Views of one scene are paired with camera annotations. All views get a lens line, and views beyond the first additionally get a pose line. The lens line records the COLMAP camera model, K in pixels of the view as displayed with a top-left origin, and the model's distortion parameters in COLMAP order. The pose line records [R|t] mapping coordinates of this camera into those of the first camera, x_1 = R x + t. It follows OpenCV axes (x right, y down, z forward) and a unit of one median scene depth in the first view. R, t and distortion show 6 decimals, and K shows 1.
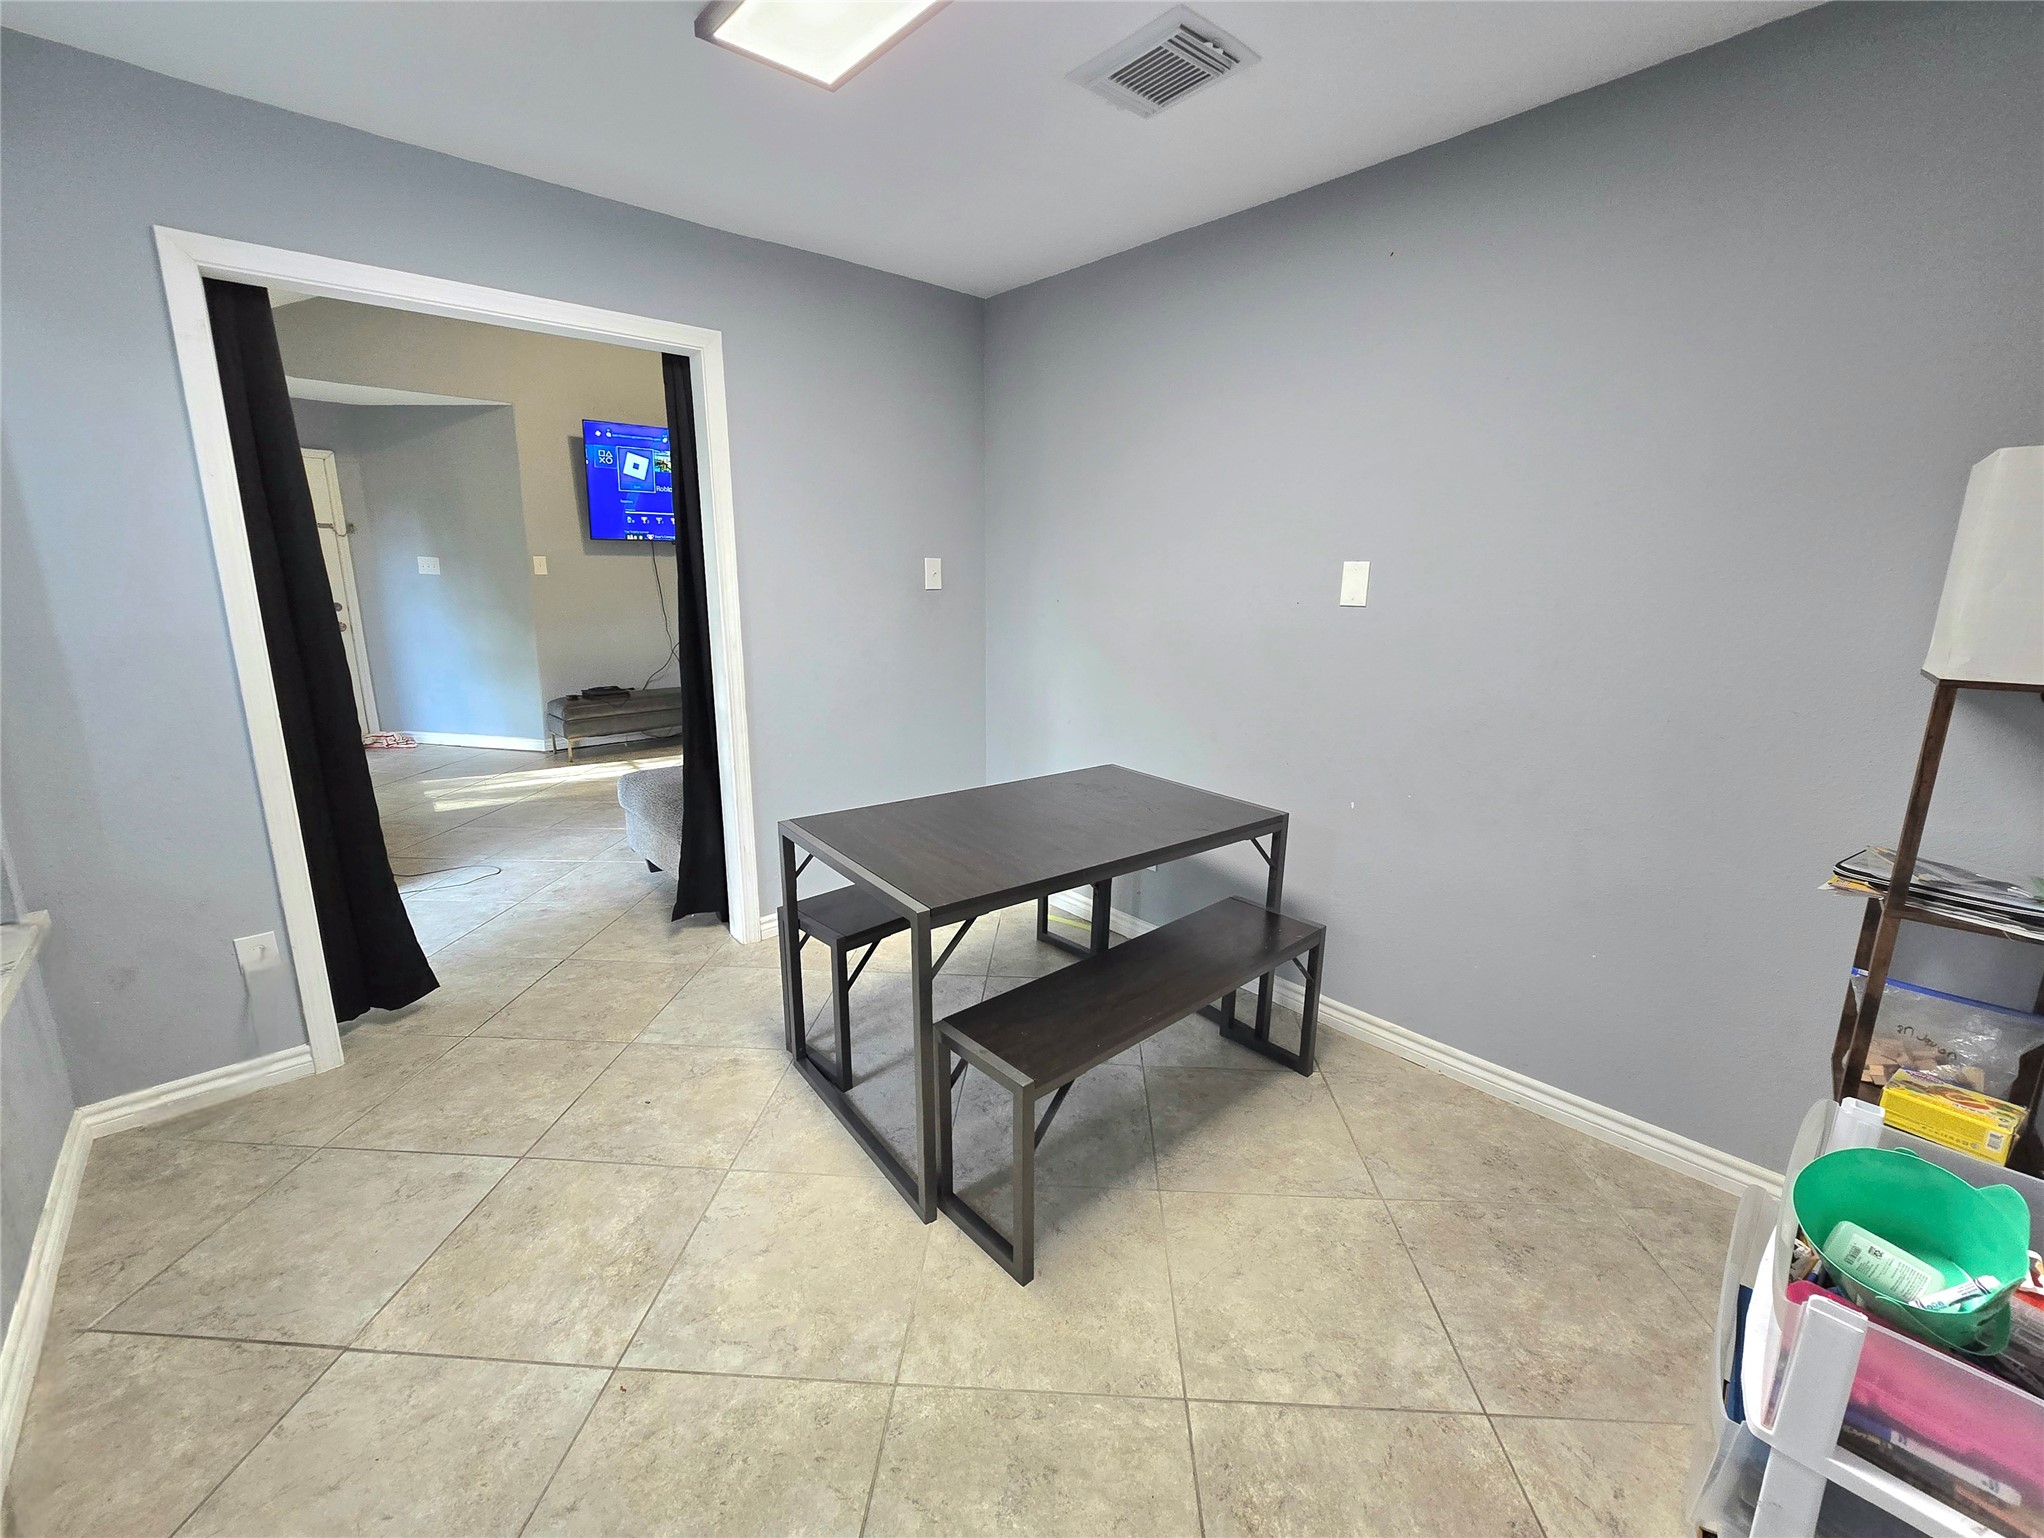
lens RADIAL K [[833.0, 0, 1035.8], [0, 833.0, 749.8], [0, 0, 1]] dist [0.004968, 0.000034]
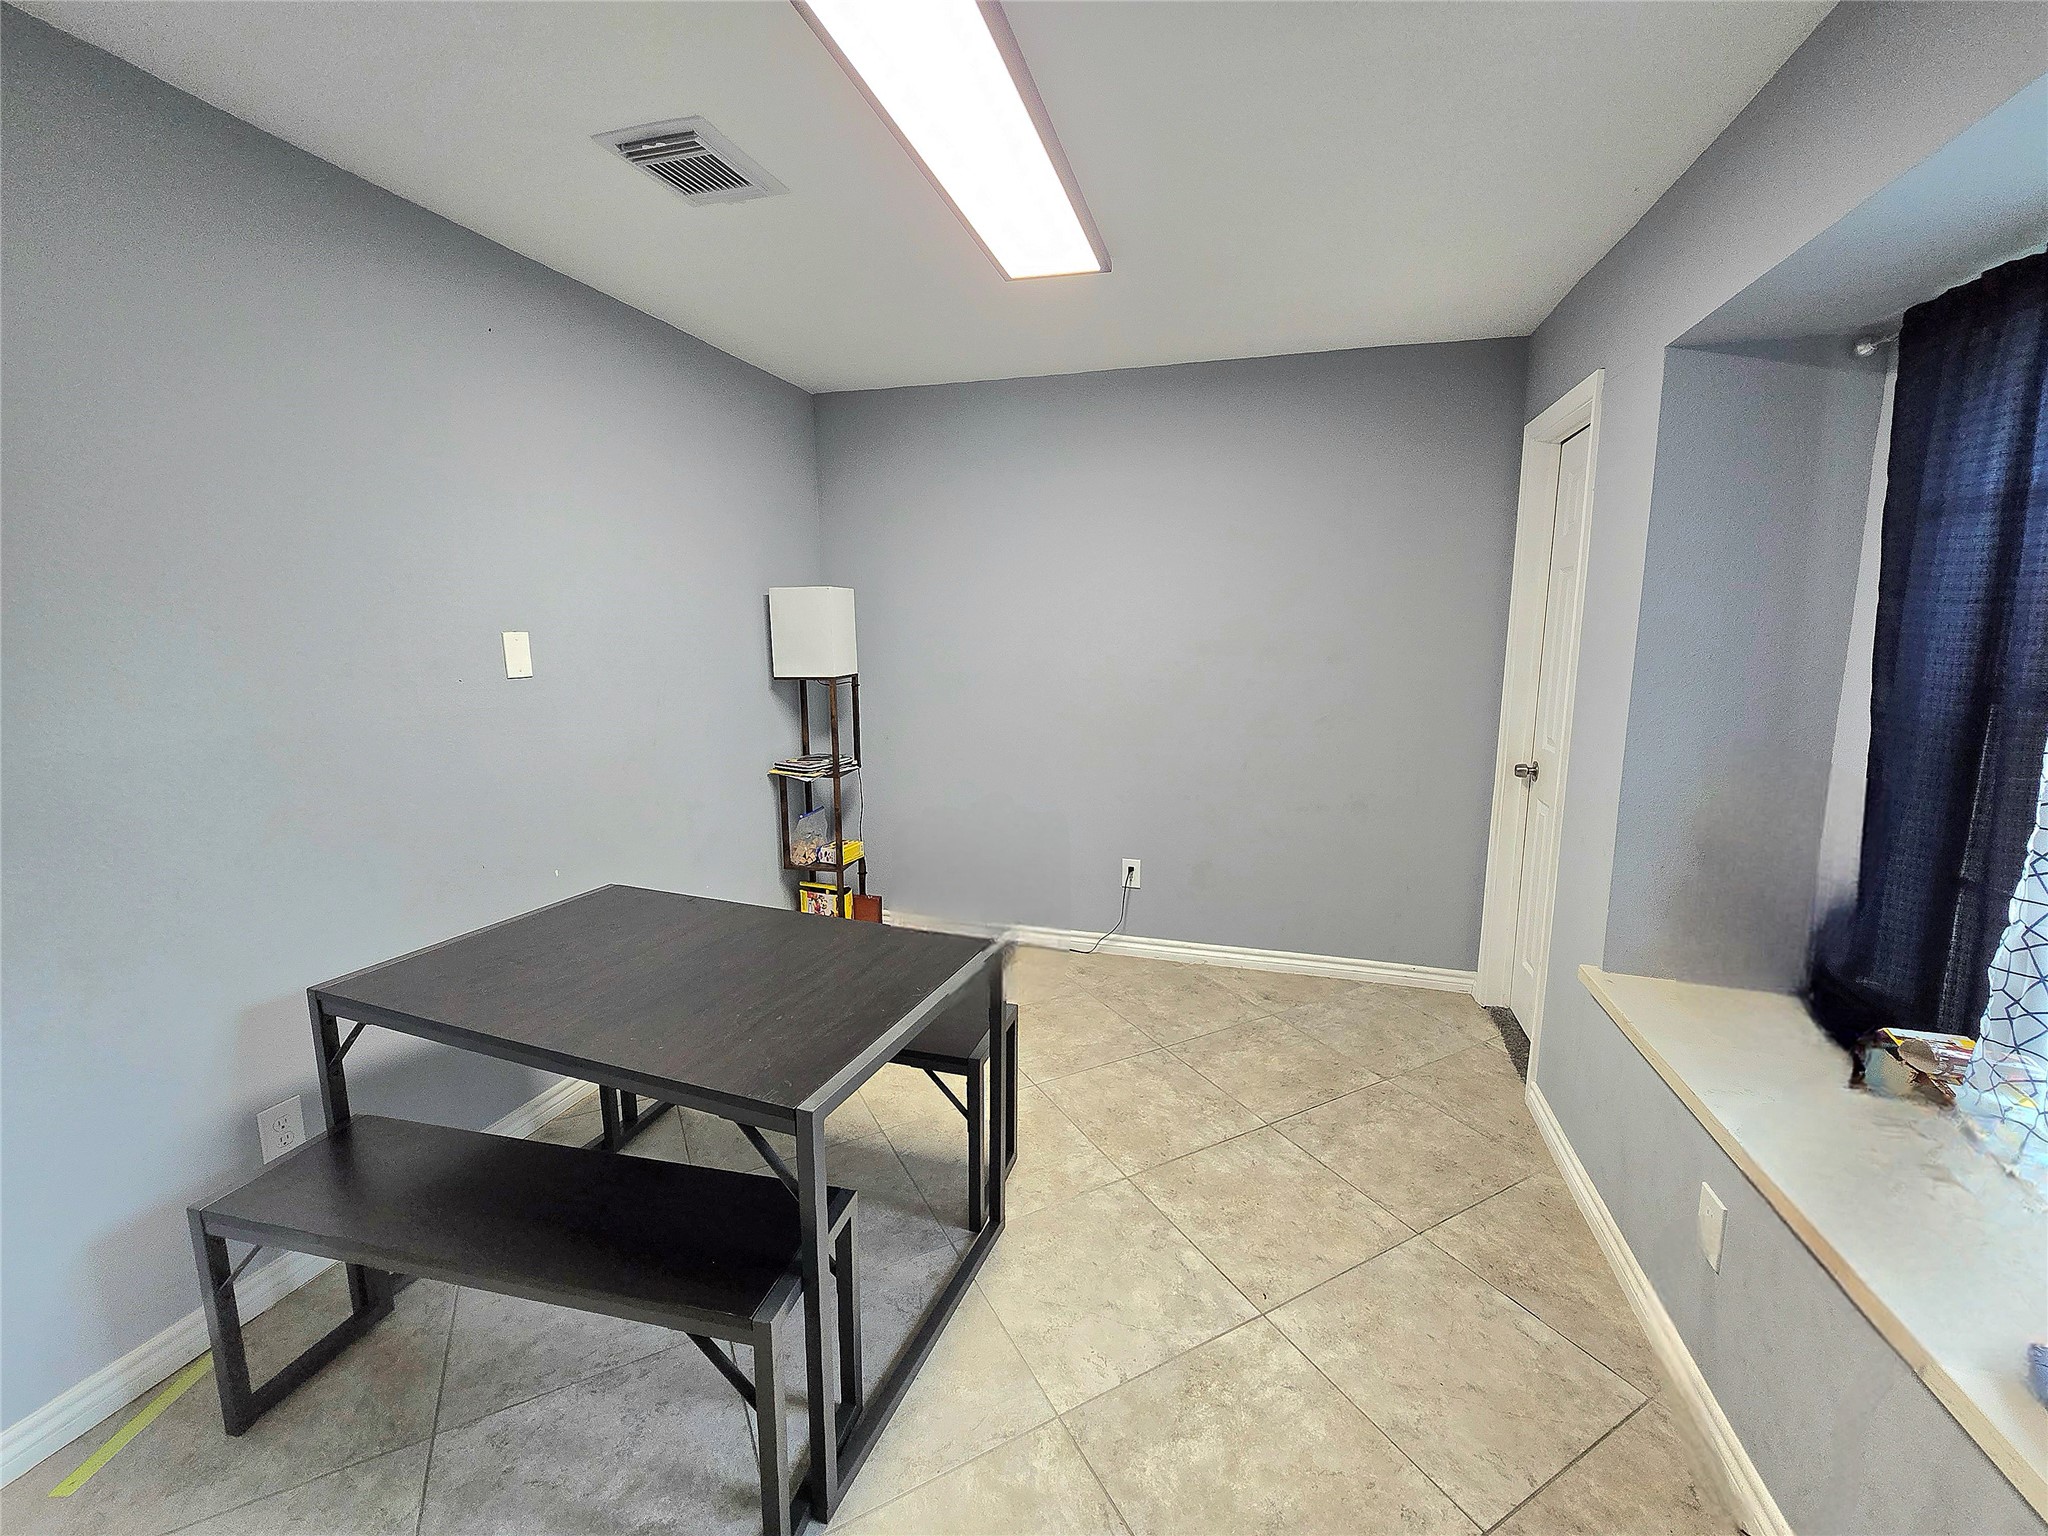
lens RADIAL K [[834.7, 0, 1032.8], [0, 834.7, 762.5], [0, 0, 1]] dist [0.004968, 0.000034]
pose [[-0.511346, -0.143528, 0.847305, -1.169027], [0.188587, 0.943180, 0.273580, -0.359481], [-0.838428, 0.299684, -0.455224, 1.504598]]
